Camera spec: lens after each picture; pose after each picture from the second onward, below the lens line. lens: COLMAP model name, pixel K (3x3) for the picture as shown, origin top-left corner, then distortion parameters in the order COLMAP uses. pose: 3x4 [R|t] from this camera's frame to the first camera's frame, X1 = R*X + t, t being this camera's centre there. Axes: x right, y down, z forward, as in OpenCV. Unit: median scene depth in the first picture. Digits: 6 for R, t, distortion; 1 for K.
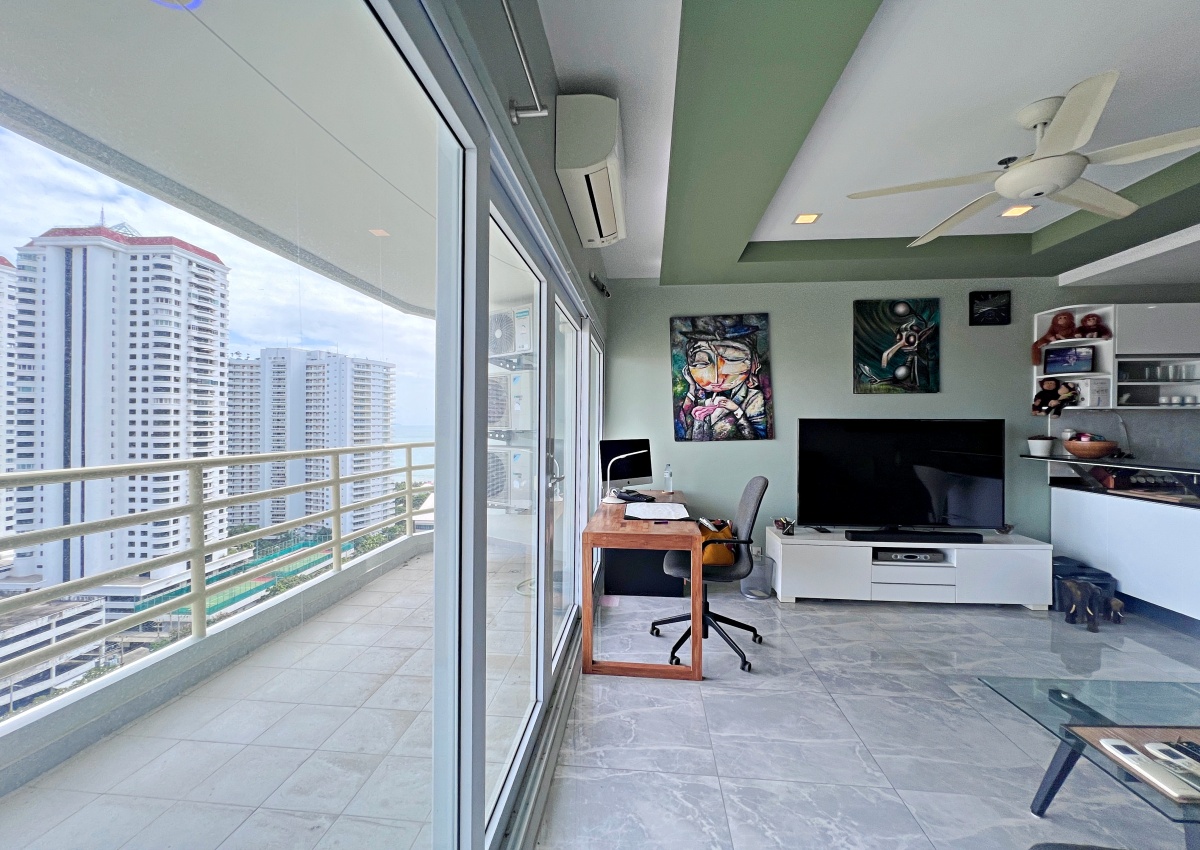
lens RADIAL K [[506.1, 0, 604.1], [0, 506.1, 423.4], [0, 0, 1]] dist [0.000303, 0.000195]
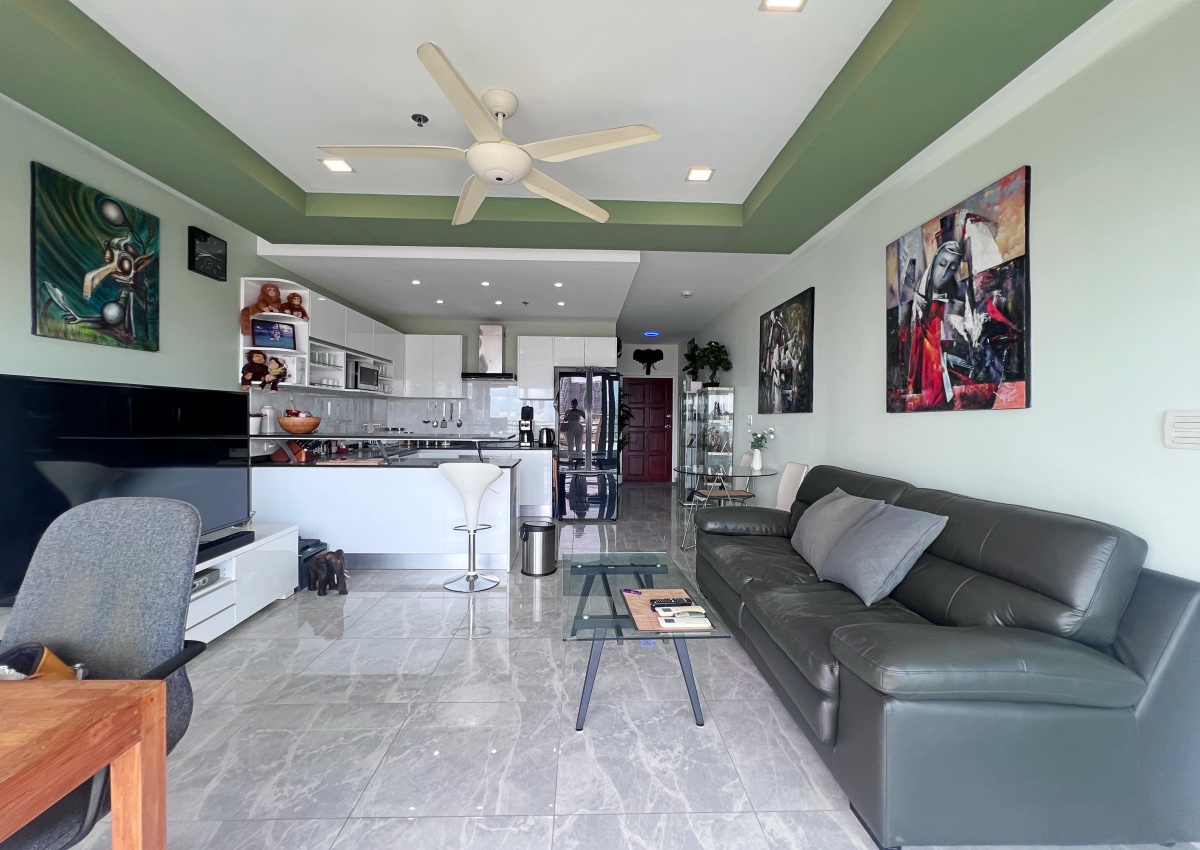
lens RADIAL K [[506.1, 0, 604.1], [0, 506.1, 423.4], [0, 0, 1]] dist [0.000303, 0.000195]
pose [[-0.124392, -0.018878, 0.992054, -0.126527], [-0.009086, 0.999799, 0.017886, 0.021734], [-0.992192, -0.006789, -0.124538, 0.481492]]
